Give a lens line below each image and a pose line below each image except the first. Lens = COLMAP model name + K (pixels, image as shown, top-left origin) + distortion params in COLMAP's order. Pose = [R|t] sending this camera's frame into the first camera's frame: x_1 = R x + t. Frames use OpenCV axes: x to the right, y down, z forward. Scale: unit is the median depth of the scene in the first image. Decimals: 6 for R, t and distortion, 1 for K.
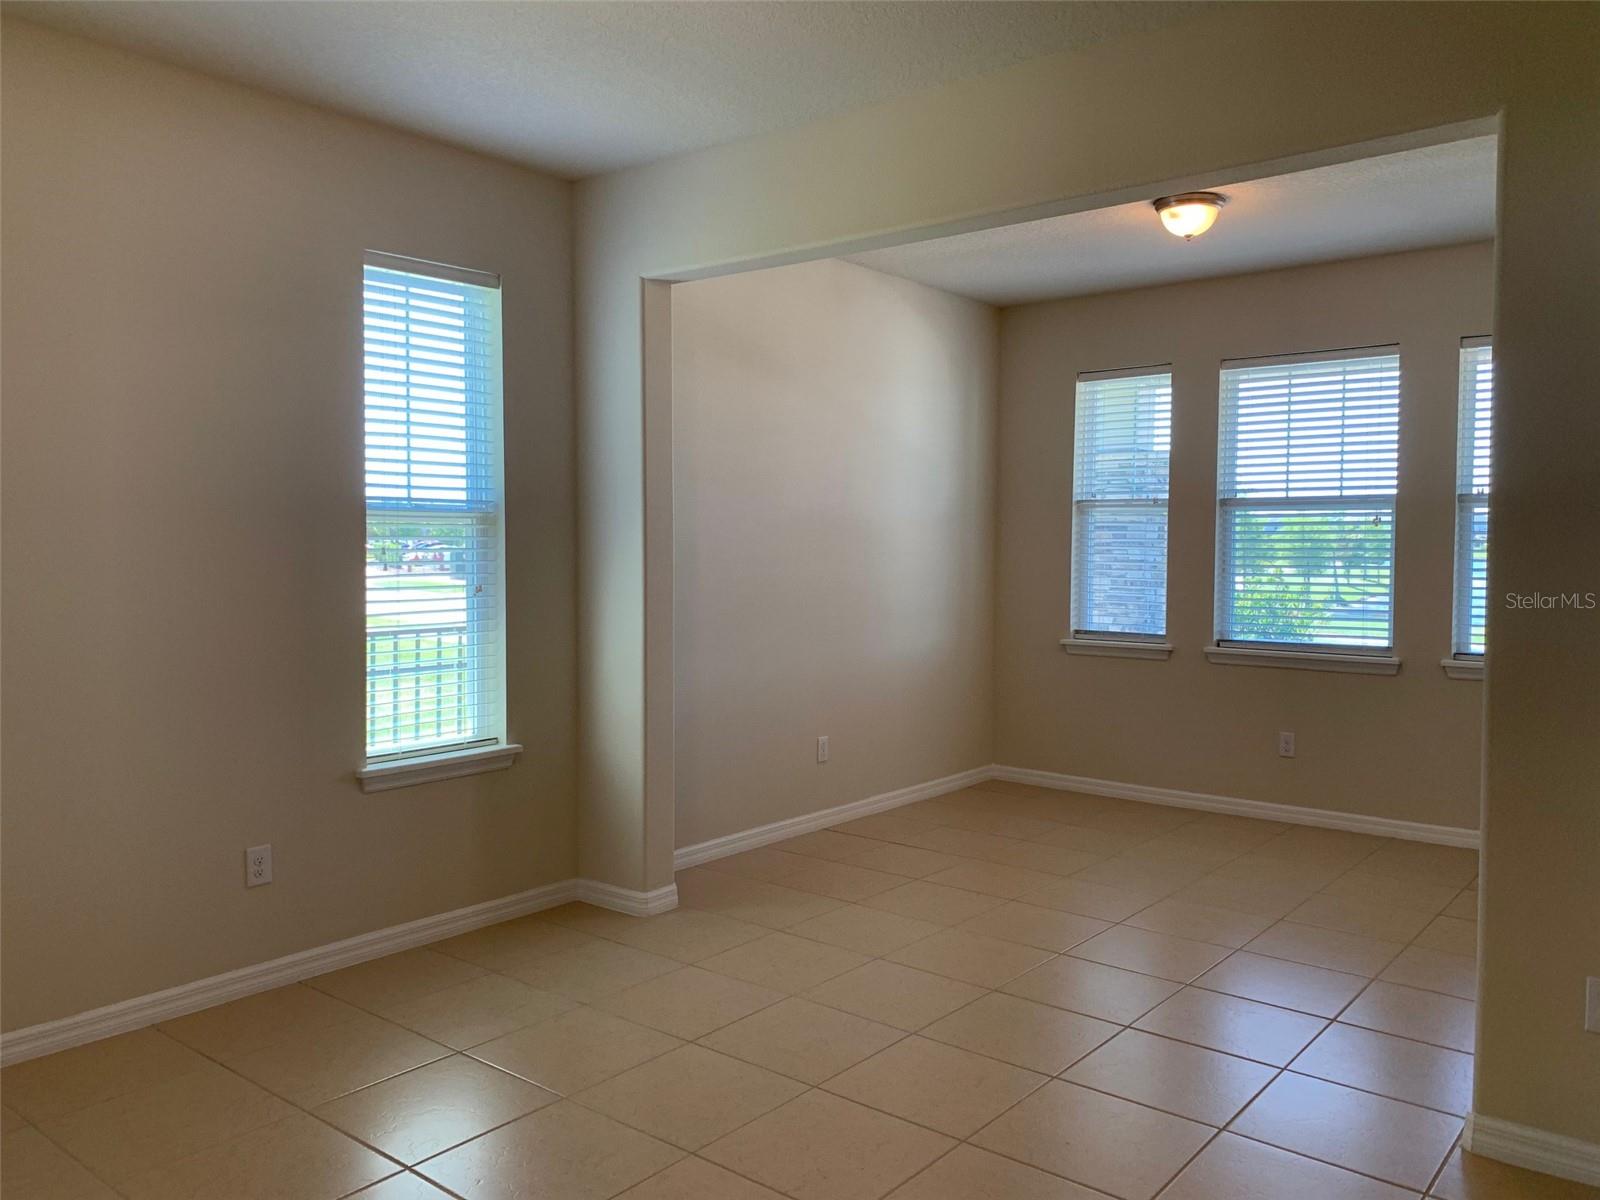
lens RADIAL K [[1236.0, 0, 795.6], [0, 1236.0, 594.5], [0, 0, 1]] dist [0.092866, -0.143392]
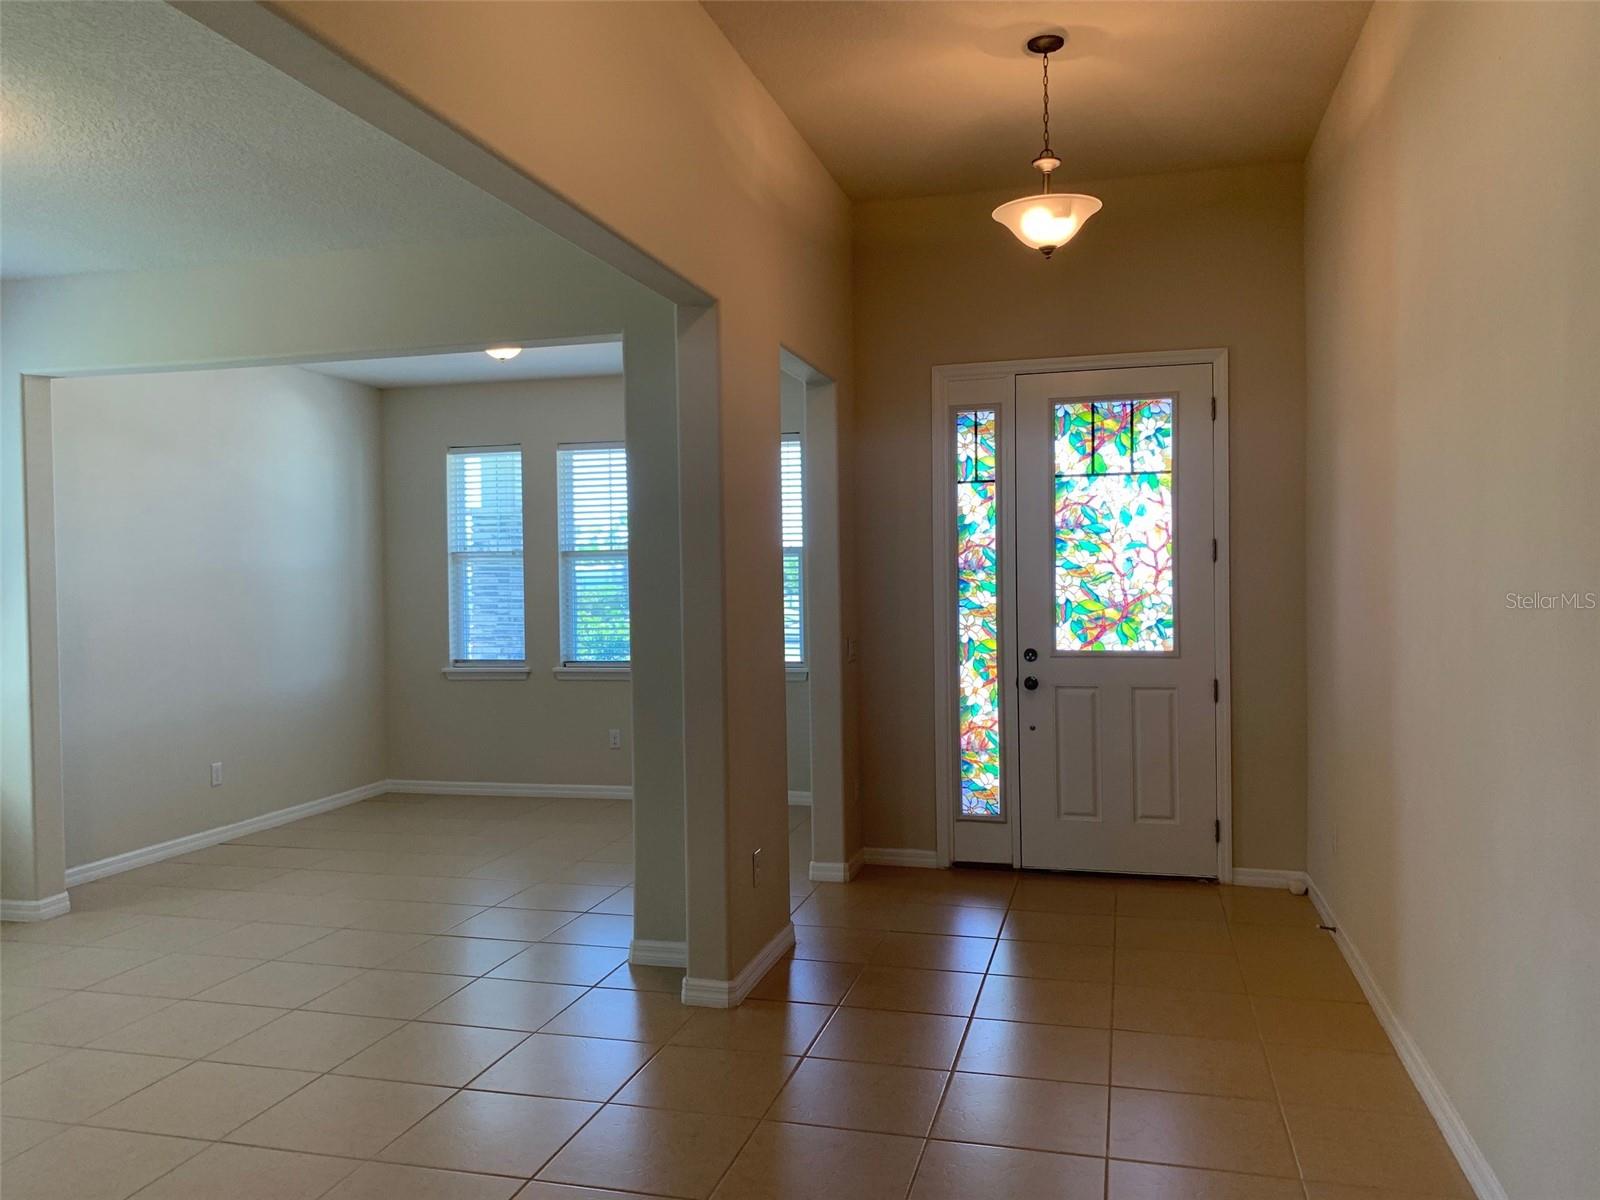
lens RADIAL K [[1236.0, 0, 795.6], [0, 1236.0, 594.5], [0, 0, 1]] dist [0.092866, -0.143392]
pose [[0.911037, -0.022620, 0.411704, 0.033817], [0.035517, 0.999088, -0.023700, 0.006139], [-0.410792, 0.036214, 0.911009, -0.251402]]
